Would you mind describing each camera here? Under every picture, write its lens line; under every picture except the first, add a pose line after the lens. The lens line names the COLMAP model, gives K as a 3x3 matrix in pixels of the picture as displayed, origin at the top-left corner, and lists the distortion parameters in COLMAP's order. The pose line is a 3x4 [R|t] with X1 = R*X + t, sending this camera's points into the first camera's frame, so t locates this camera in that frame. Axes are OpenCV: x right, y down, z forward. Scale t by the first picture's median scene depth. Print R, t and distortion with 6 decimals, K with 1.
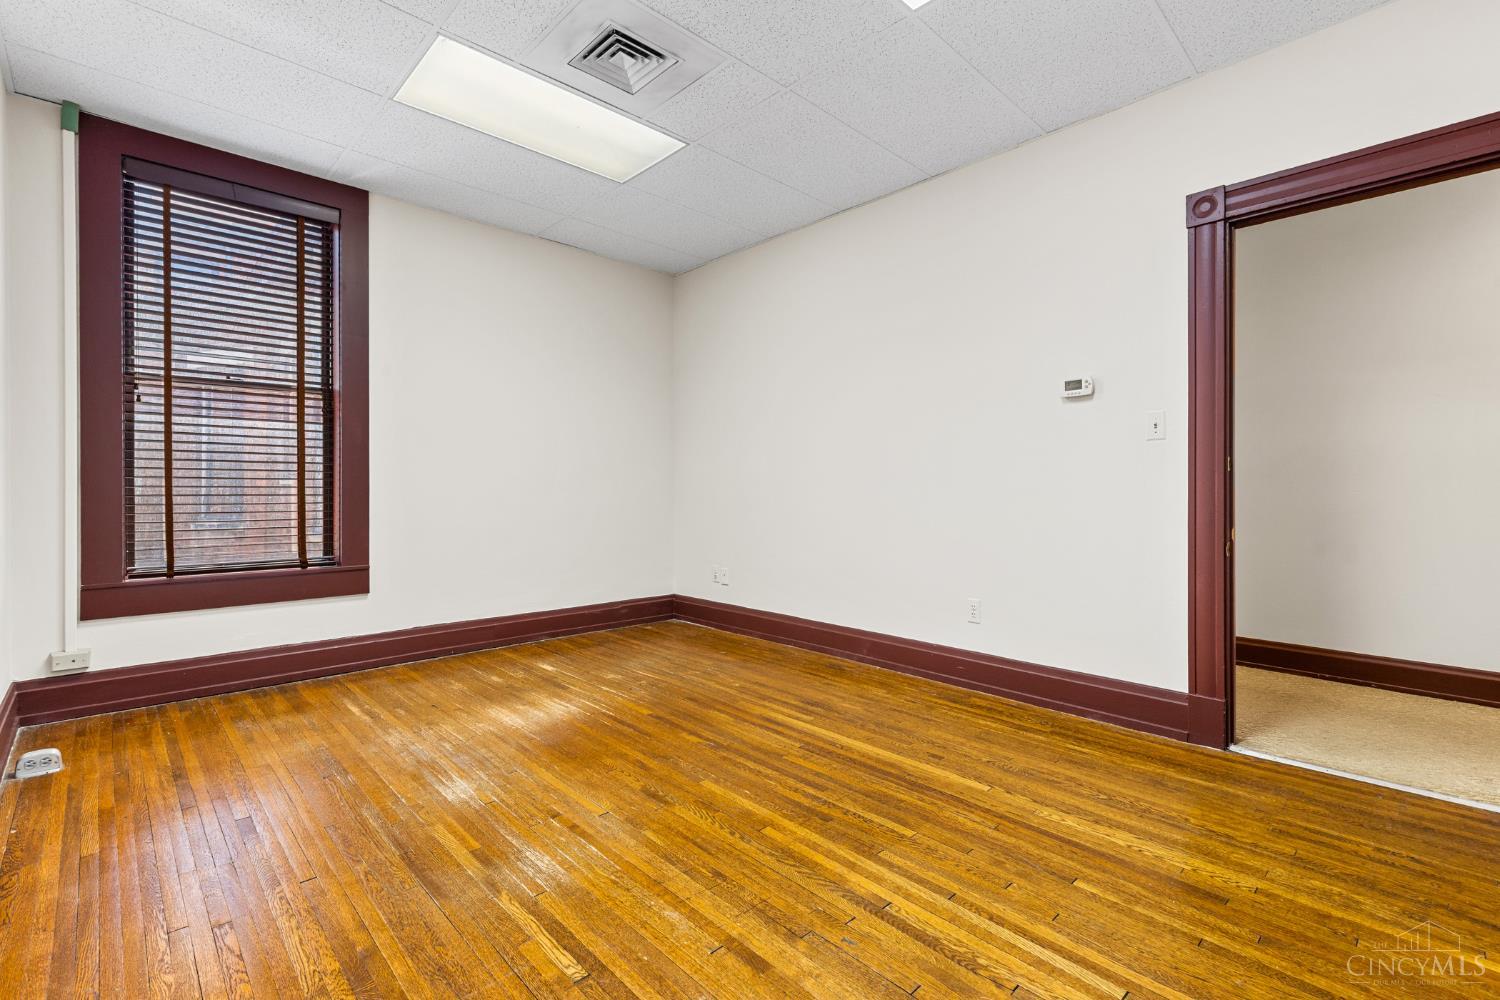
lens RADIAL K [[678.6, 0, 747.2], [0, 678.6, 490.7], [0, 0, 1]] dist [0.004368, 0.001021]
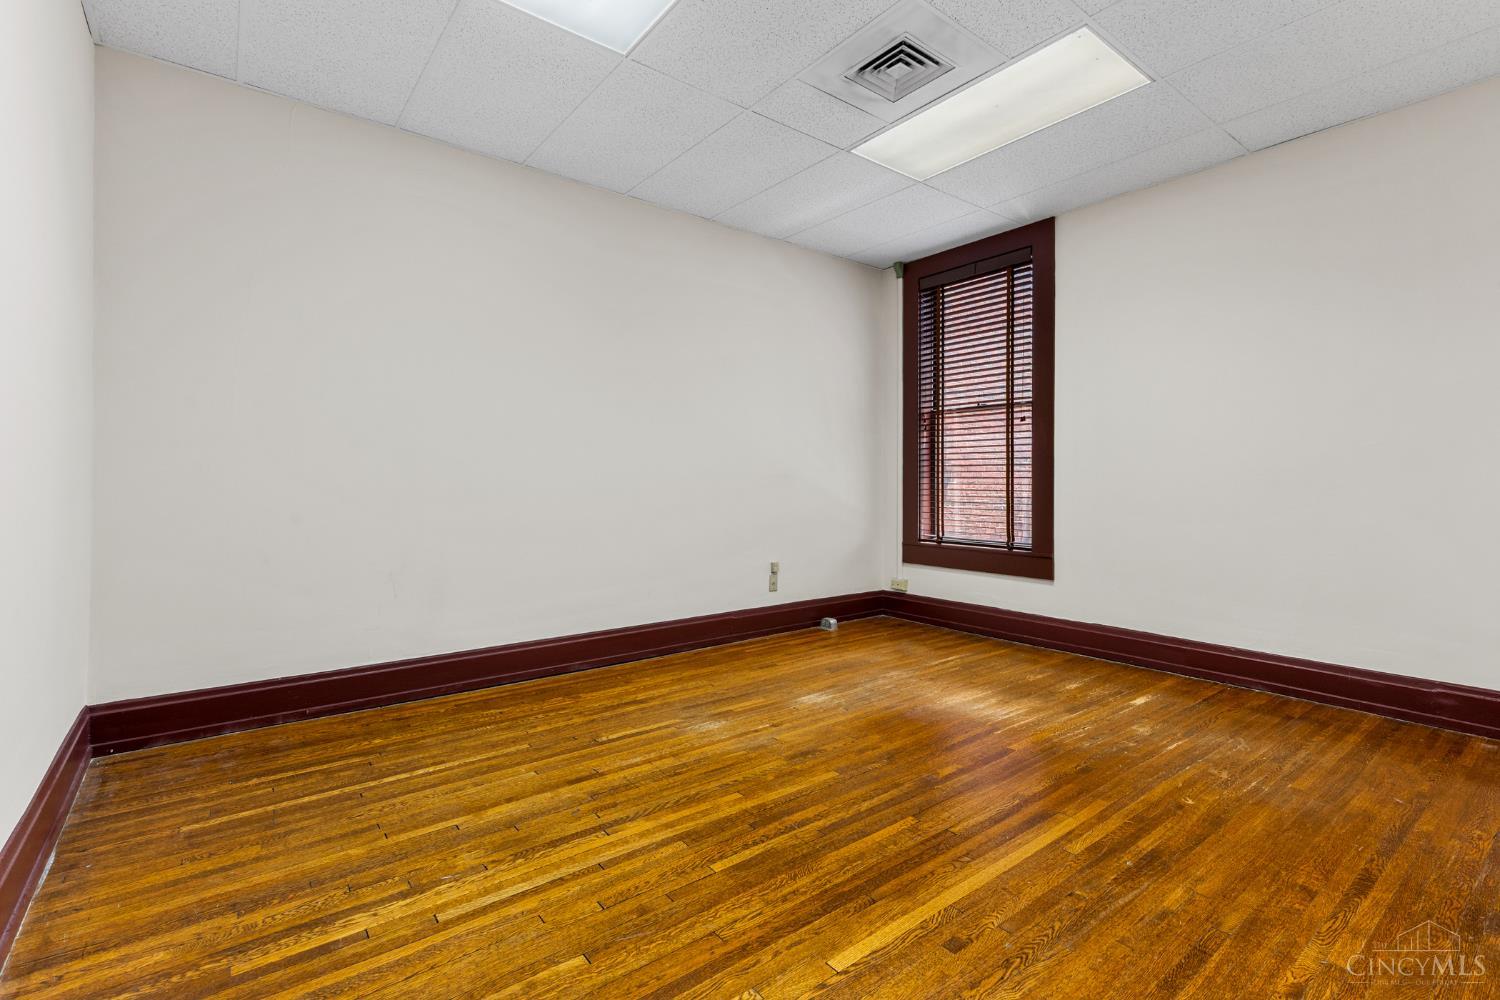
lens RADIAL K [[678.6, 0, 715.5], [0, 678.6, 484.2], [0, 0, 1]] dist [0.004368, 0.001021]
pose [[-0.125978, 0.000388, -0.992033, 1.020732], [-0.010726, 0.999941, 0.001753, -0.002620], [0.991975, 0.010861, -0.125966, 1.000275]]
